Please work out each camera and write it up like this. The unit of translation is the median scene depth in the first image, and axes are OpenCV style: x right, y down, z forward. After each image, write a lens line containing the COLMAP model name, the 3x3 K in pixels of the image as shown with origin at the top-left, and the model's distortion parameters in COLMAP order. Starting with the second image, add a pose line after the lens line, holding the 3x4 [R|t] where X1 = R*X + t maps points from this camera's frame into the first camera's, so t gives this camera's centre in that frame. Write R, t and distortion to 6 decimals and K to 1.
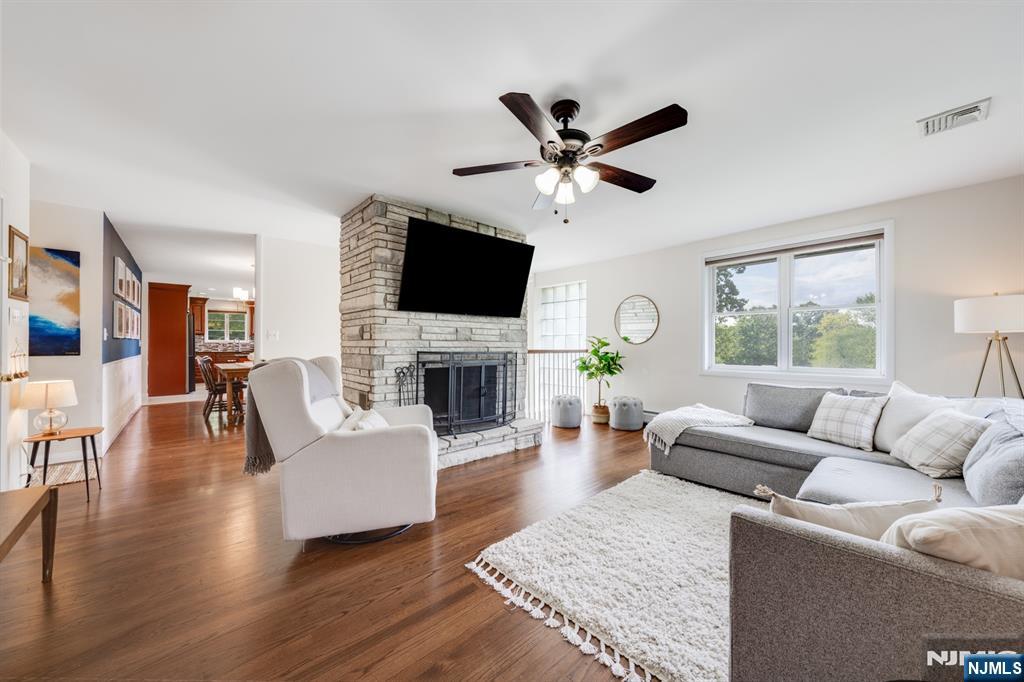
lens RADIAL K [[368.0, 0, 521.9], [0, 368.0, 344.8], [0, 0, 1]] dist [-0.001327, -0.000262]
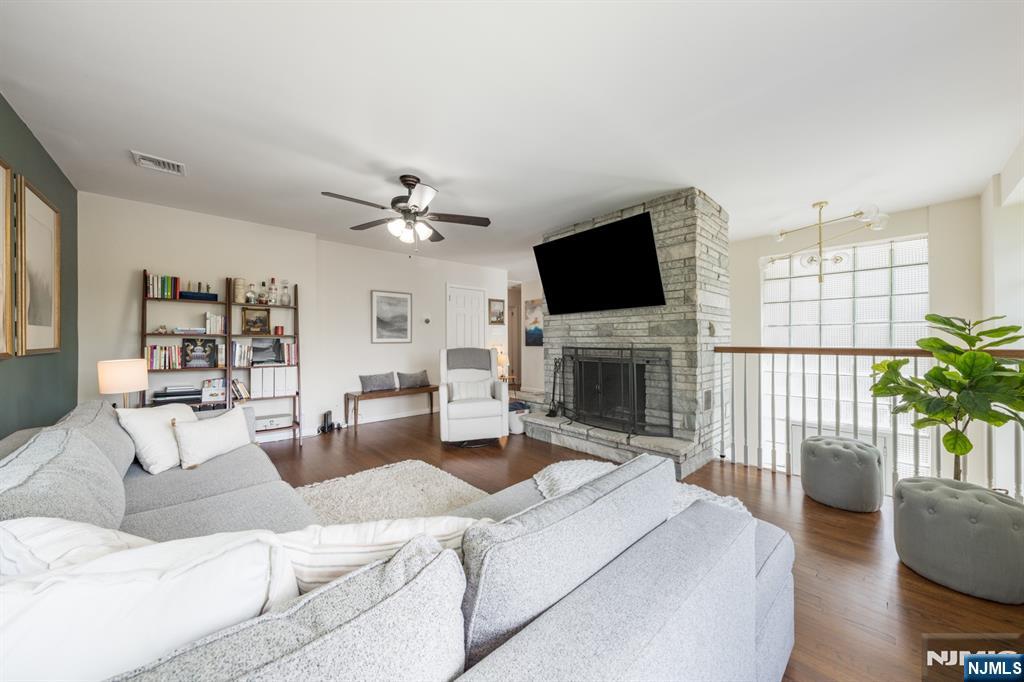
lens RADIAL K [[357.6, 0, 518.9], [0, 357.6, 340.2], [0, 0, 1]] dist [0.001154, 0.000010]
pose [[-0.005691, -0.004803, -0.999972, 0.927994], [0.006822, 0.999965, -0.004841, 0.002417], [0.999961, -0.006849, -0.005658, 0.871593]]
